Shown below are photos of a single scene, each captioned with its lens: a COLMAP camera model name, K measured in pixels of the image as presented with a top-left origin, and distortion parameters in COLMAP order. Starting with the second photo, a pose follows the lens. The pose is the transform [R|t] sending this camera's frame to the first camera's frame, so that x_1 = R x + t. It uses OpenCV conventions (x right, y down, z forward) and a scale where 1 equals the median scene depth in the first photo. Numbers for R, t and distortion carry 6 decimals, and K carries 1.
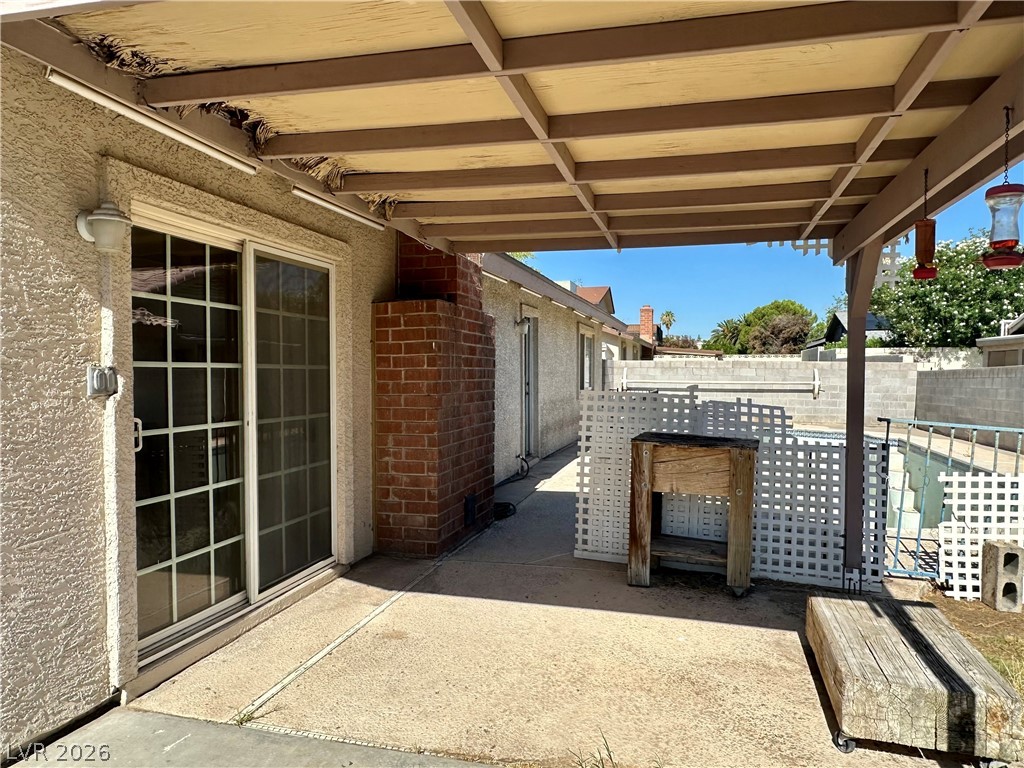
lens RADIAL K [[710.8, 0, 512.8], [0, 710.8, 394.0], [0, 0, 1]] dist [0.001282, -0.003868]
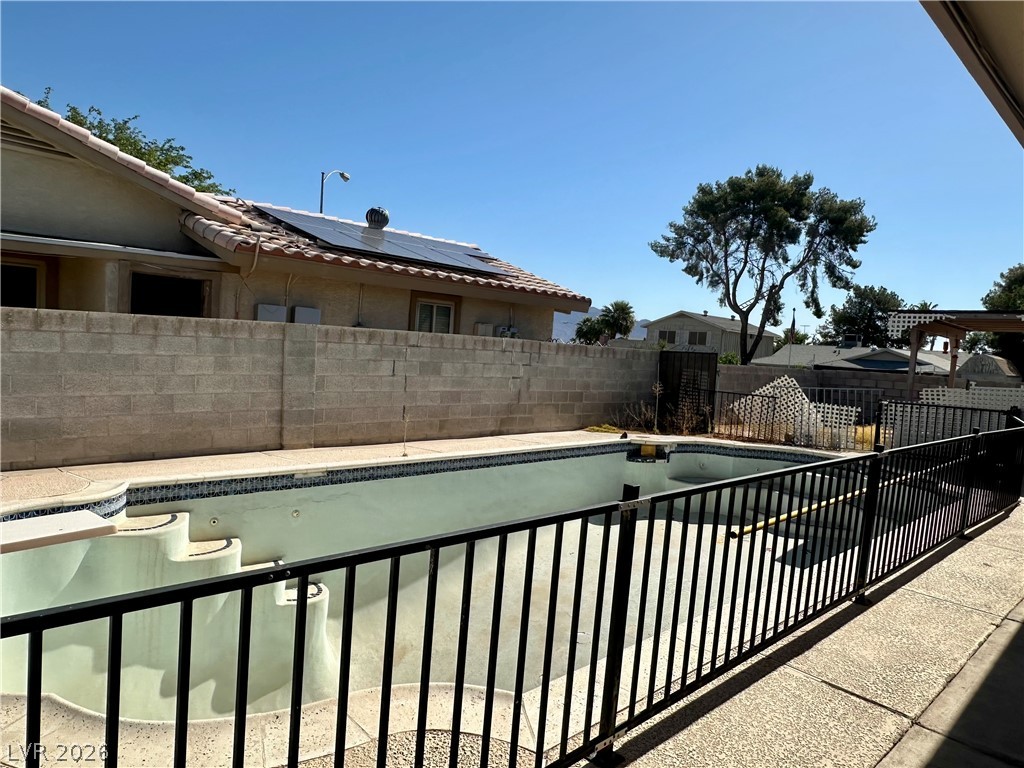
lens RADIAL K [[710.8, 0, 512.9], [0, 710.8, 387.6], [0, 0, 1]] dist [0.001282, -0.003868]
pose [[-0.876289, -0.086552, 0.473948, 0.440178], [-0.050291, 0.994789, 0.088685, -0.115636], [-0.479155, 0.053878, -0.876075, 3.463178]]
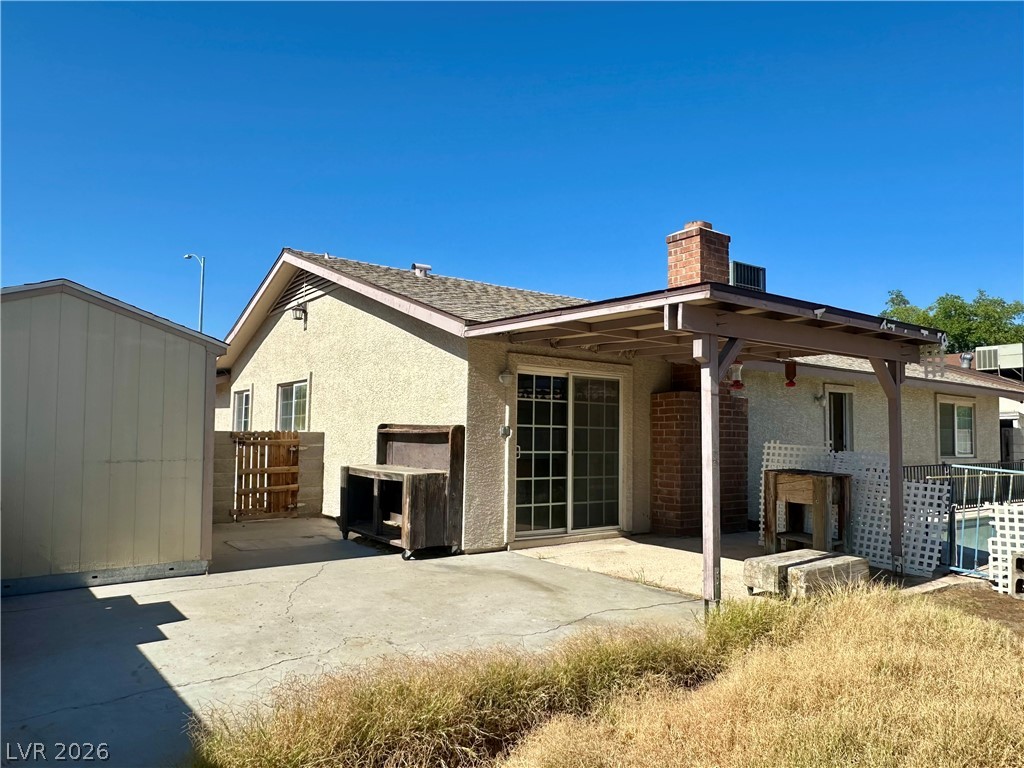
lens RADIAL K [[710.8, 0, 512.8], [0, 710.8, 394.0], [0, 0, 1]] dist [0.001282, -0.003868]
pose [[0.787484, -0.026394, -0.615770, 0.665189], [-0.034048, 0.995694, -0.086222, 0.043131], [0.615394, 0.088864, 0.783194, -0.674964]]
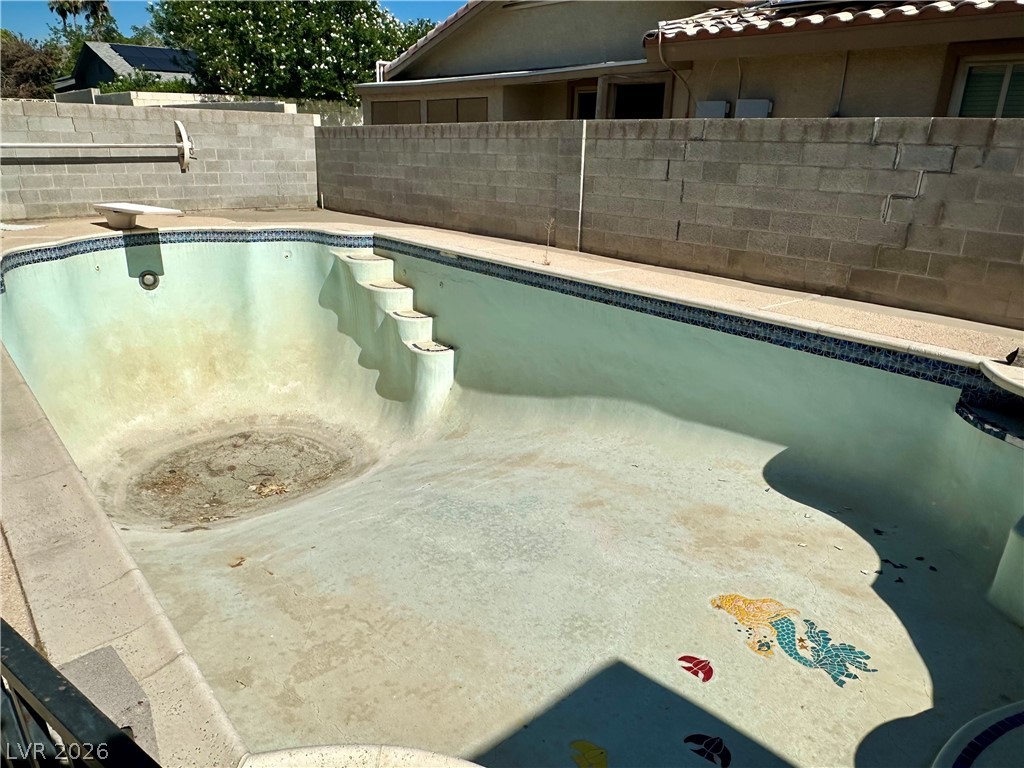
lens RADIAL K [[710.8, 0, 513.1], [0, 710.8, 390.3], [0, 0, 1]] dist [0.001282, -0.003868]
pose [[0.556036, -0.277984, 0.783293, 0.150019], [0.014071, 0.945425, 0.325535, -0.039919], [-0.831039, -0.169988, 0.529602, 1.425754]]
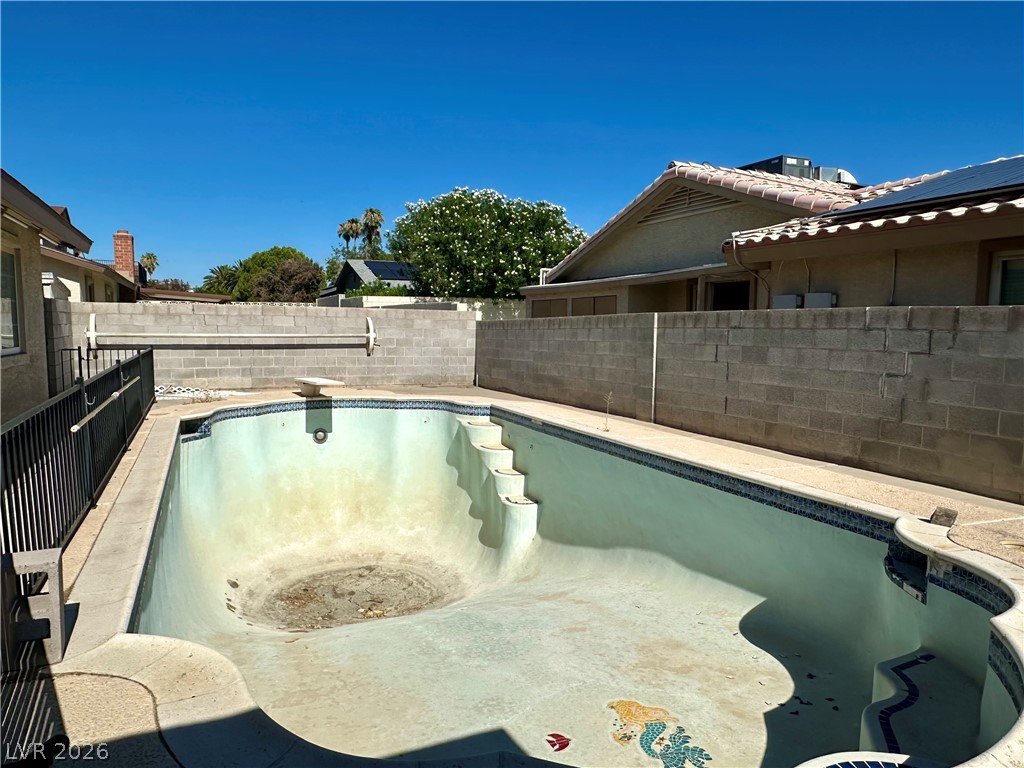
lens RADIAL K [[710.8, 0, 512.5], [0, 710.8, 390.2], [0, 0, 1]] dist [0.001282, -0.003868]
pose [[0.775746, -0.056877, 0.628477, 0.177351], [0.016927, 0.997447, 0.069376, -0.024754], [-0.630819, -0.043179, 0.774728, 1.025771]]
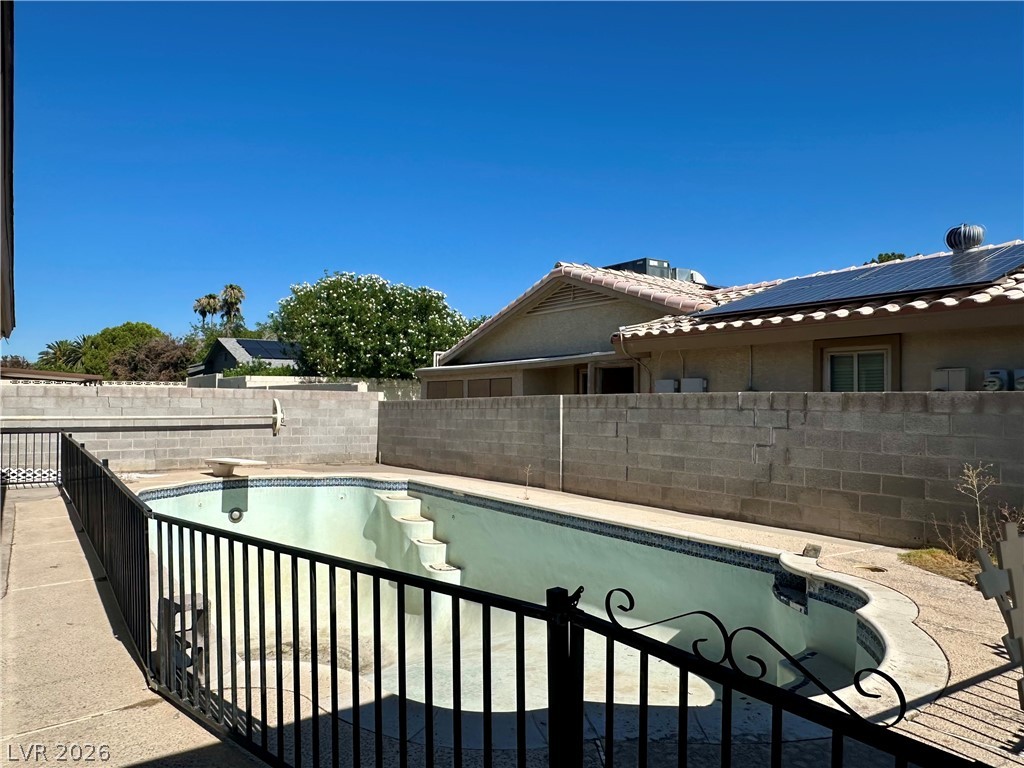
lens RADIAL K [[710.8, 0, 509.5], [0, 710.8, 384.8], [0, 0, 1]] dist [0.001282, -0.003868]
pose [[0.642524, 0.015914, 0.766101, -0.096285], [0.025696, 0.998775, -0.042298, -0.035667], [-0.765835, 0.046863, 0.641327, 0.979675]]
